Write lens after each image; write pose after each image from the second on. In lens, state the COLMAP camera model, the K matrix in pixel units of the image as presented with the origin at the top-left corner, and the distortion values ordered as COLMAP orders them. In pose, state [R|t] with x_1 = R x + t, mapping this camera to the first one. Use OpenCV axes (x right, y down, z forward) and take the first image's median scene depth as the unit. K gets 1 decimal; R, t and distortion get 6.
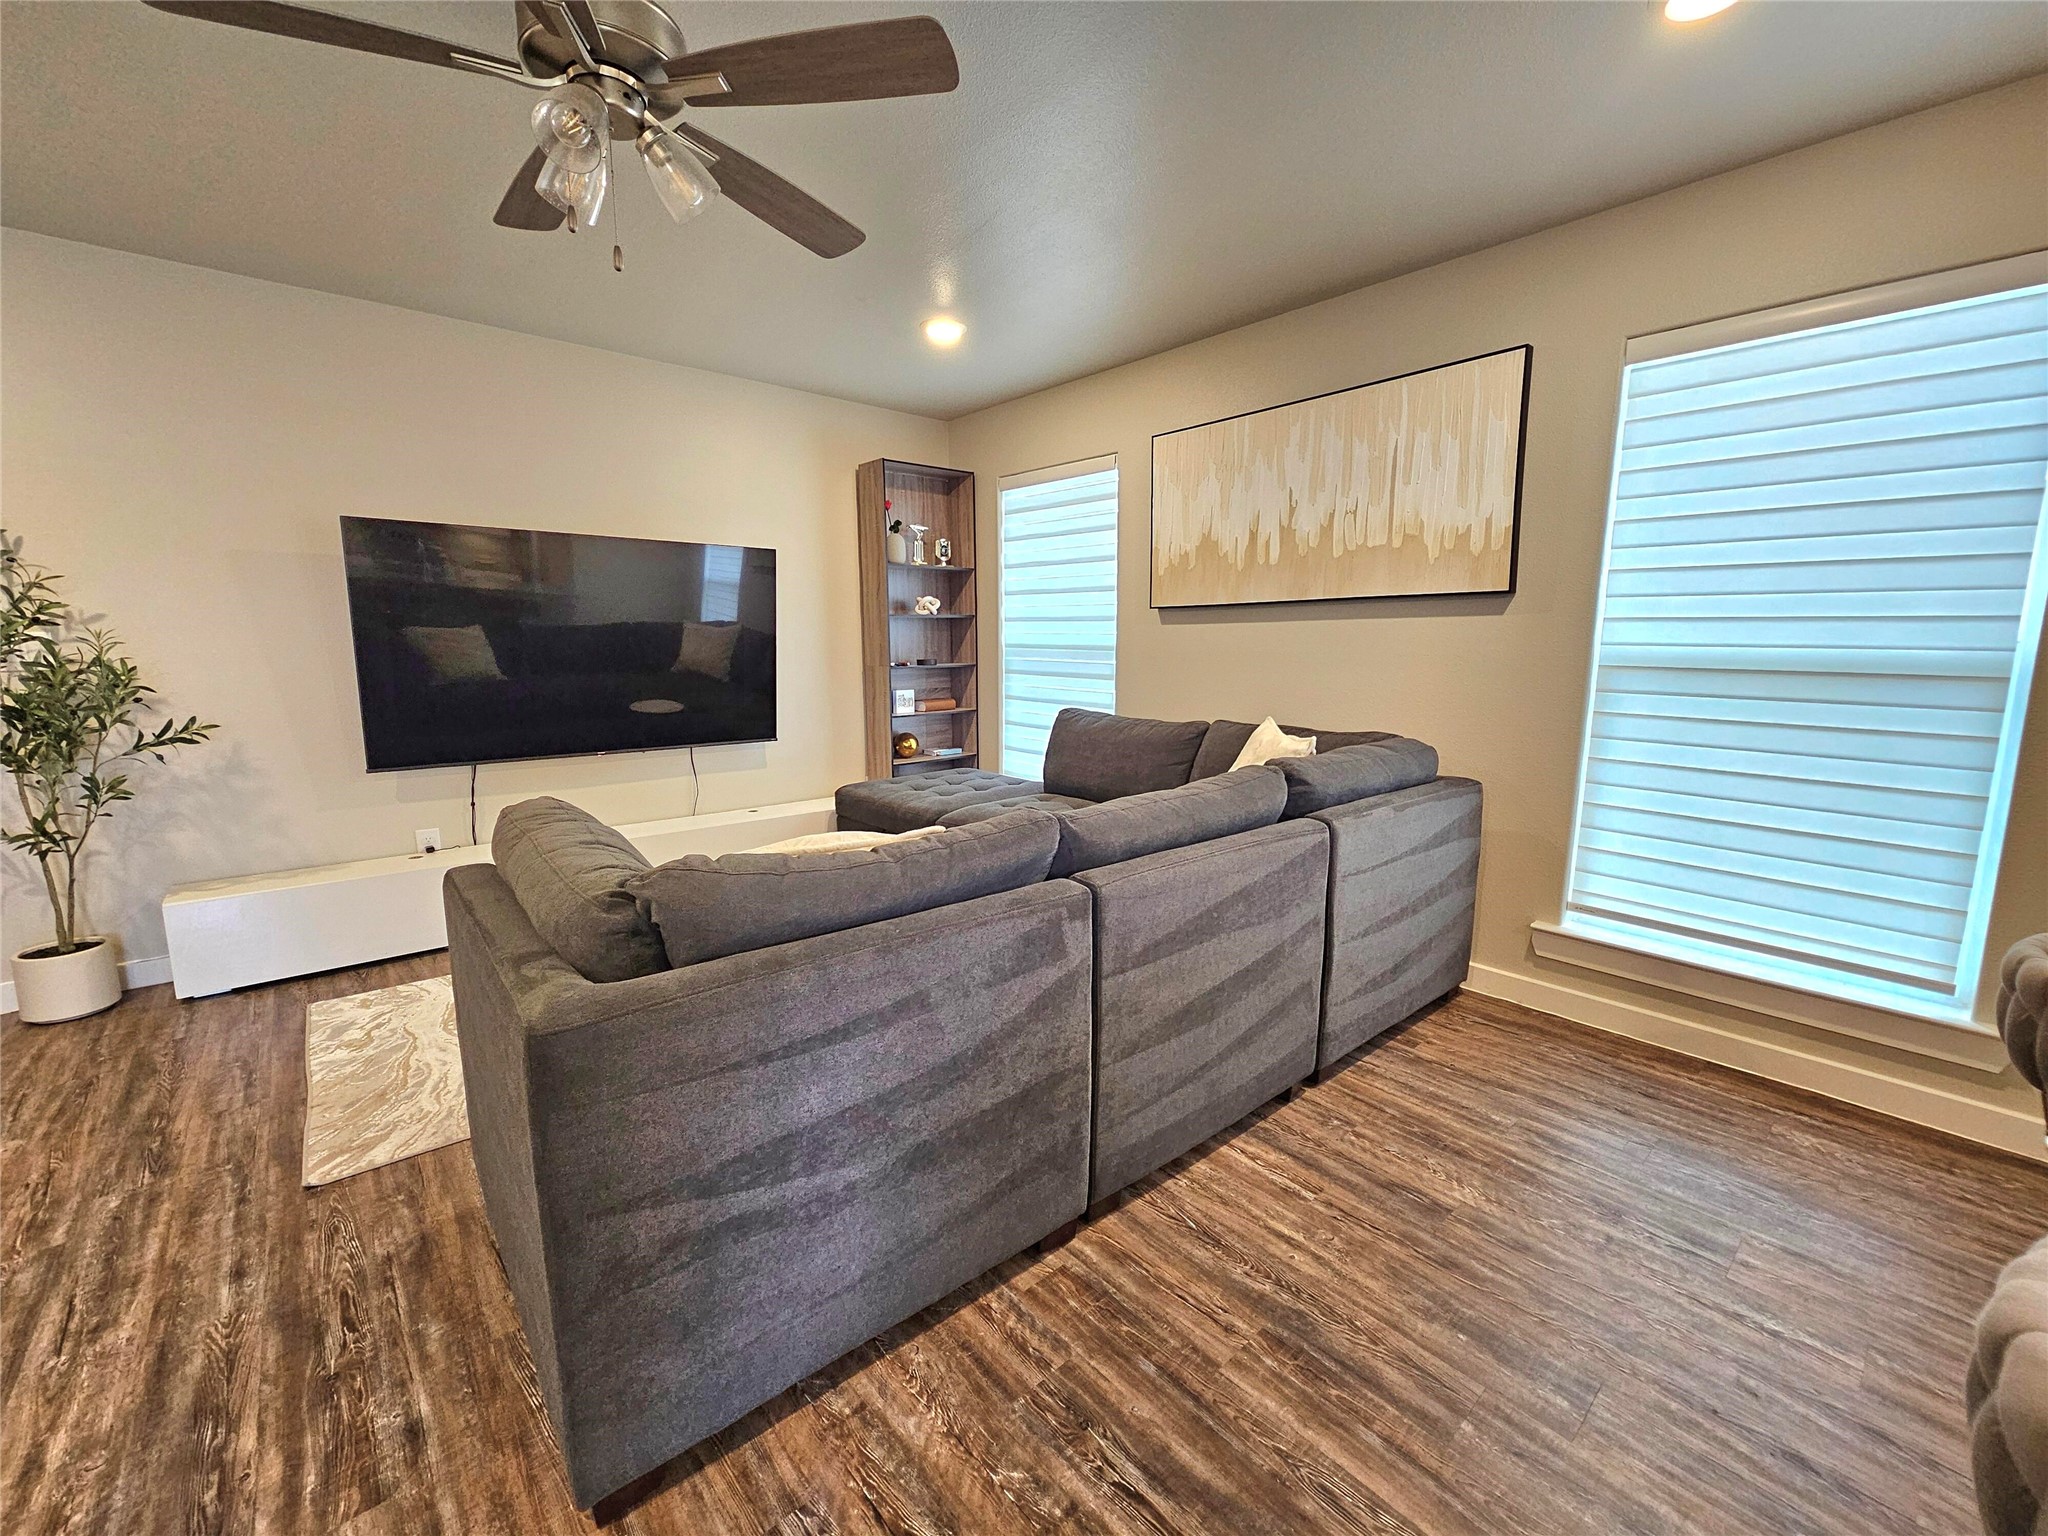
lens RADIAL K [[834.7, 0, 1028.2], [0, 834.7, 772.9], [0, 0, 1]] dist [0.000473, 0.000225]
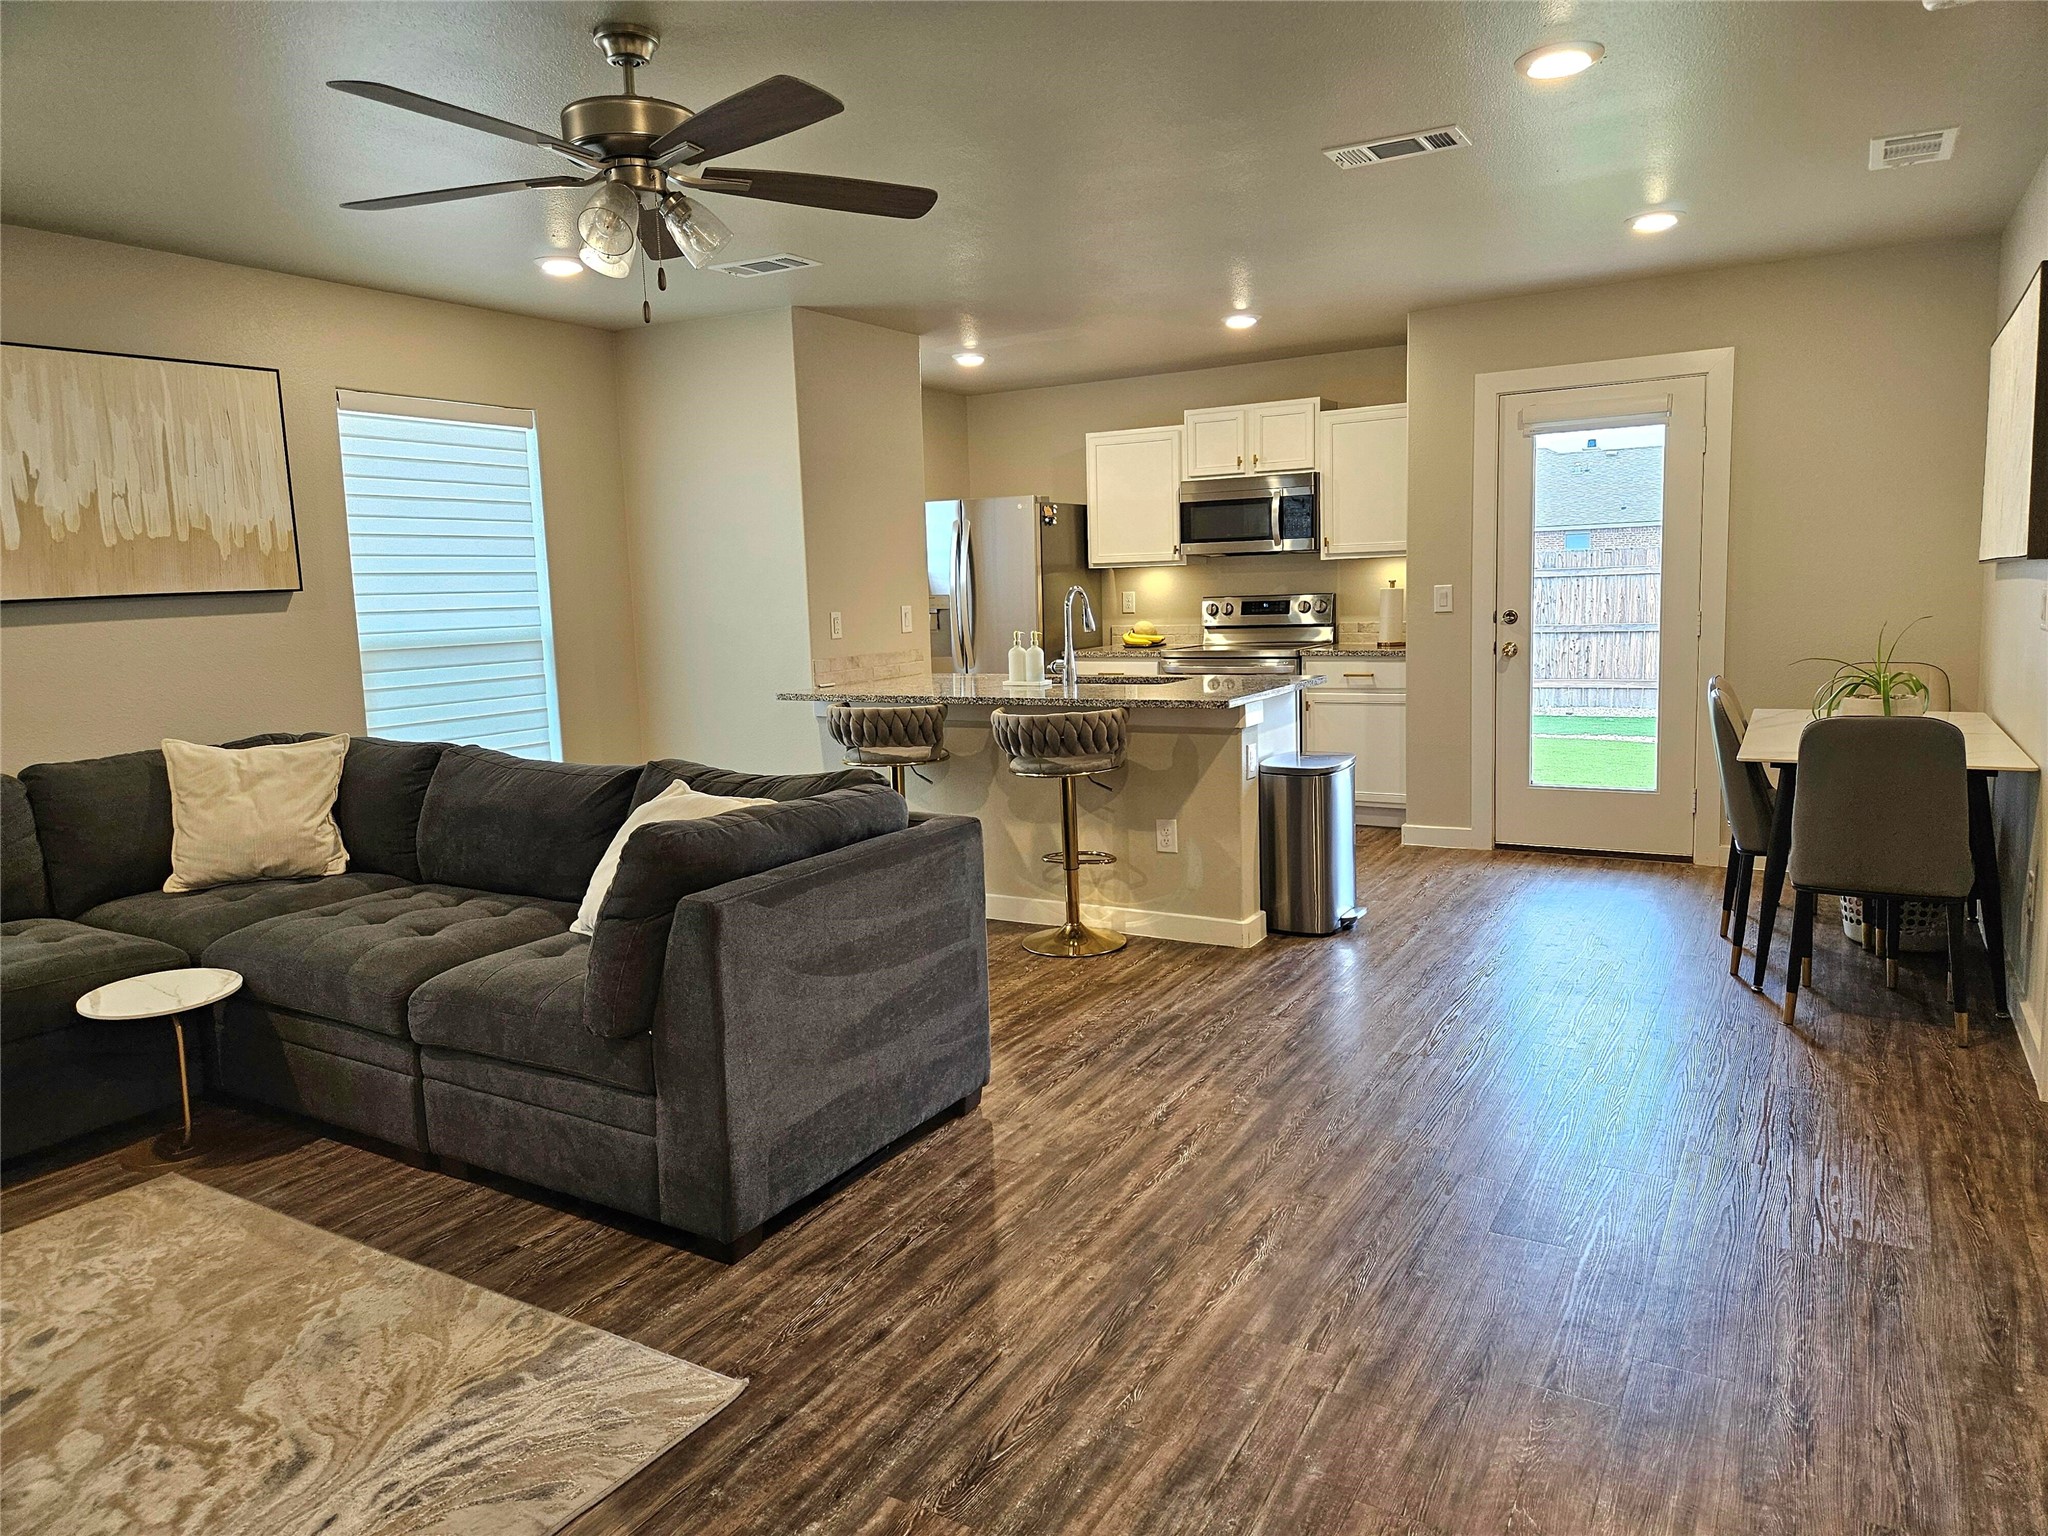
lens RADIAL K [[1360.3, 0, 1011.7], [0, 1360.3, 740.7], [0, 0, 1]] dist [0.052525, -0.036659]
pose [[-0.312021, -0.109488, 0.943745, -1.371160], [0.181315, 0.968218, 0.172274, -0.162953], [-0.932613, 0.224868, -0.282252, 0.663908]]
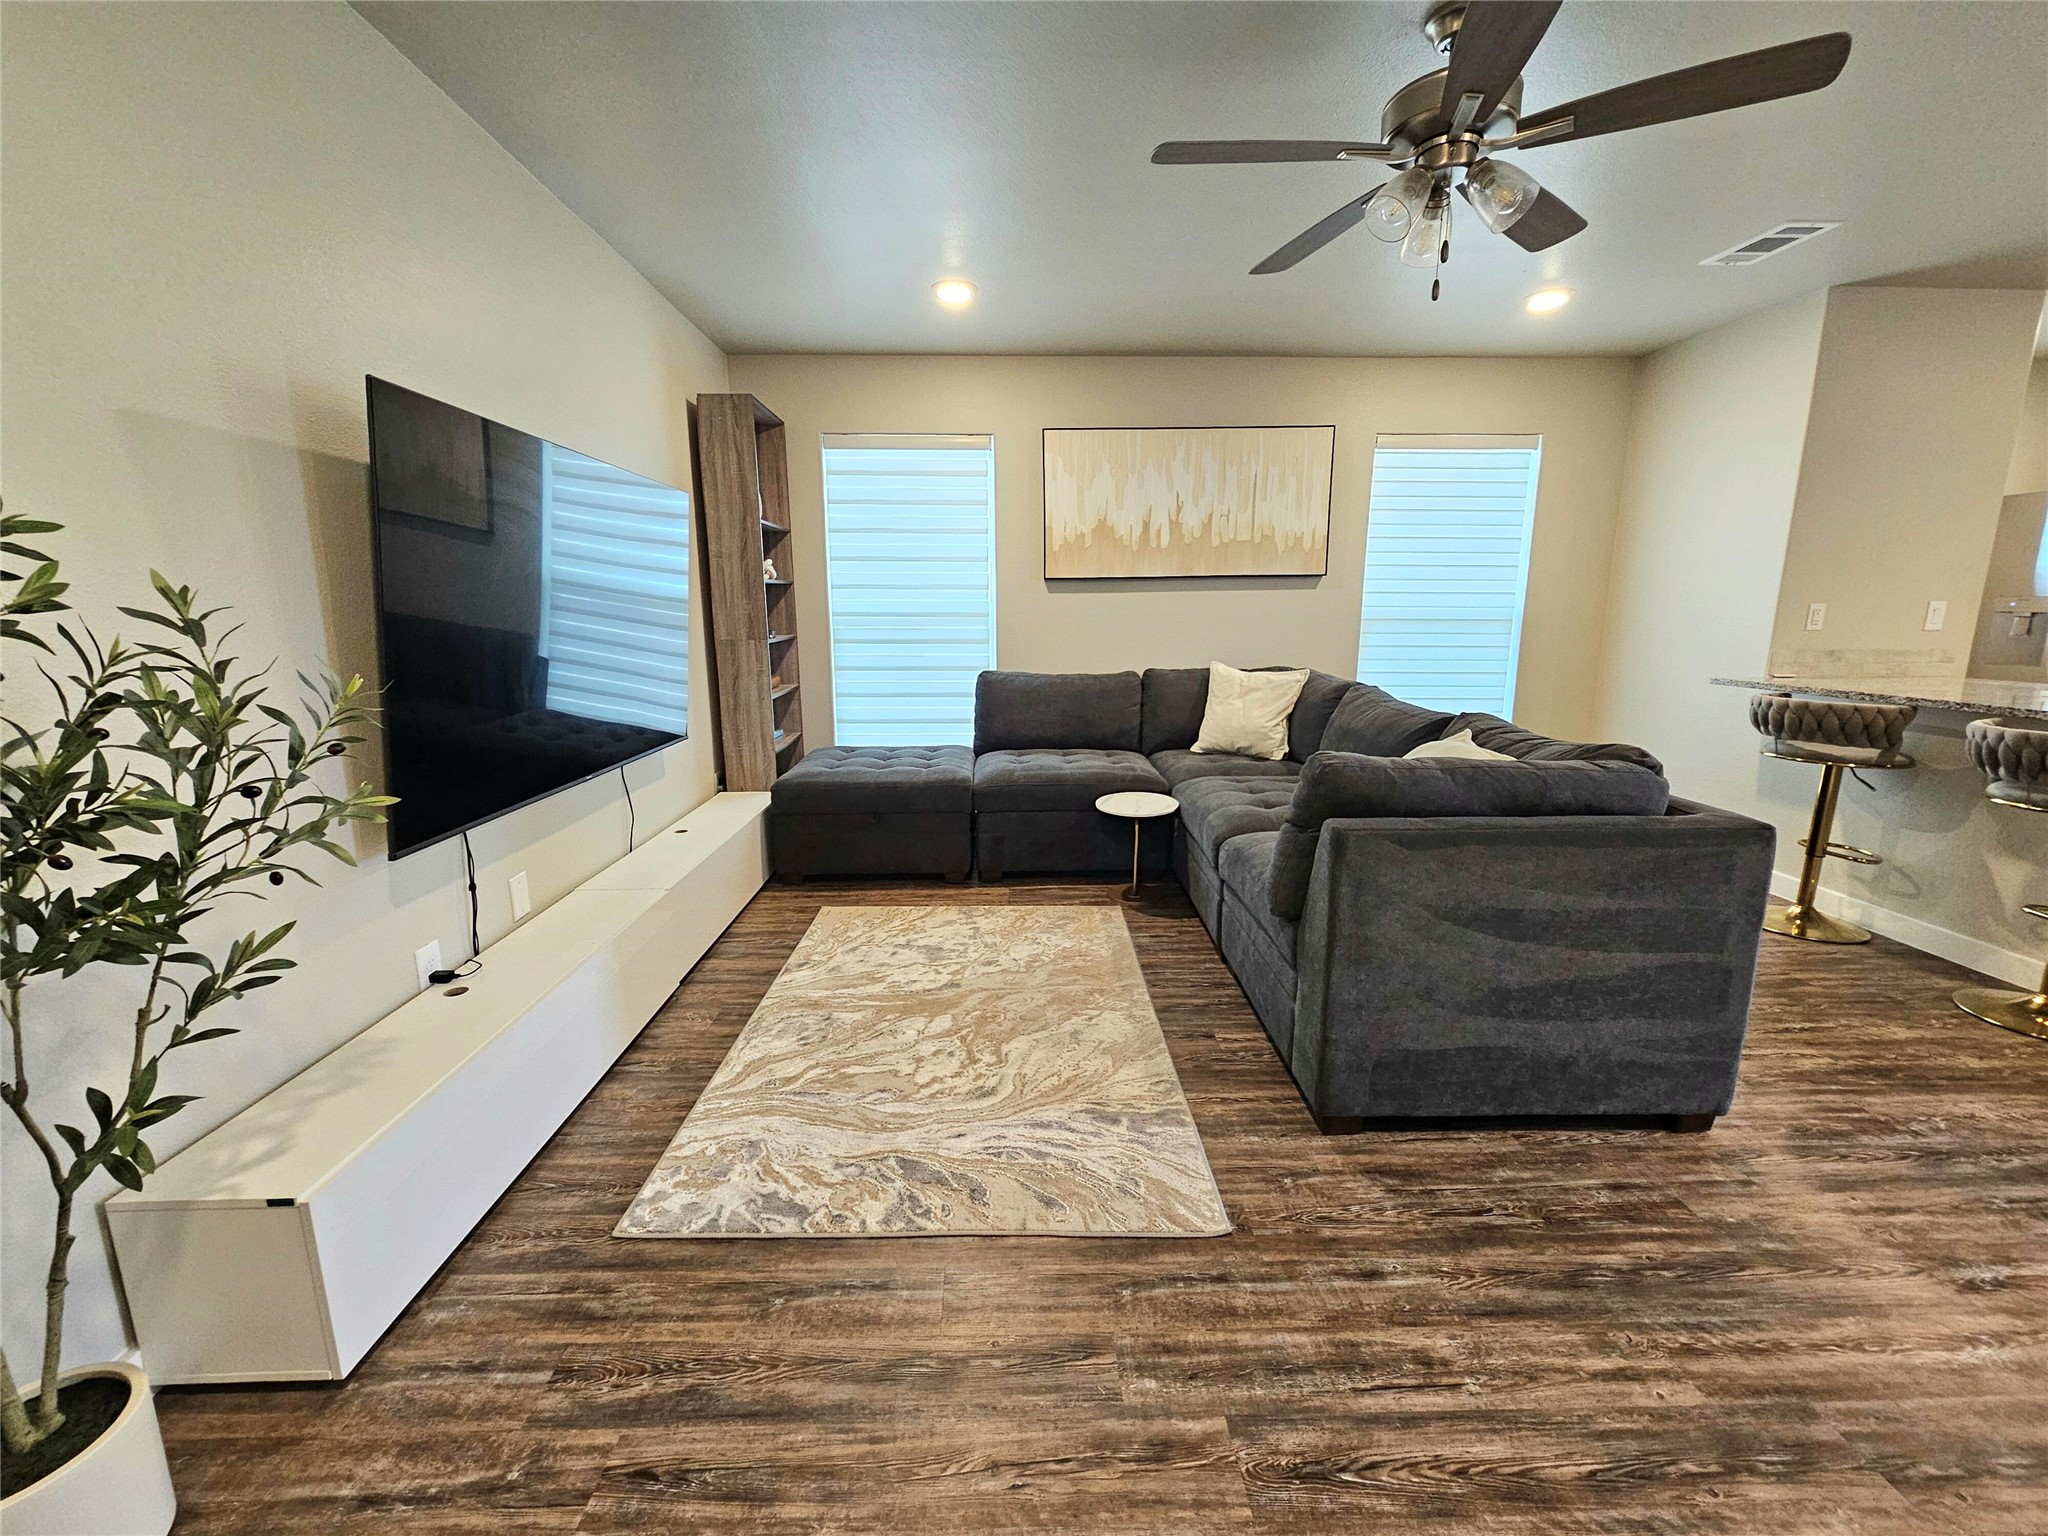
lens RADIAL K [[834.7, 0, 1023.6], [0, 834.7, 766.1], [0, 0, 1]] dist [0.000473, 0.000225]
pose [[0.640638, -0.151400, 0.752769, -1.064425], [0.126667, 0.987775, 0.090865, -0.067756], [-0.757323, 0.037140, 0.651984, 0.379115]]
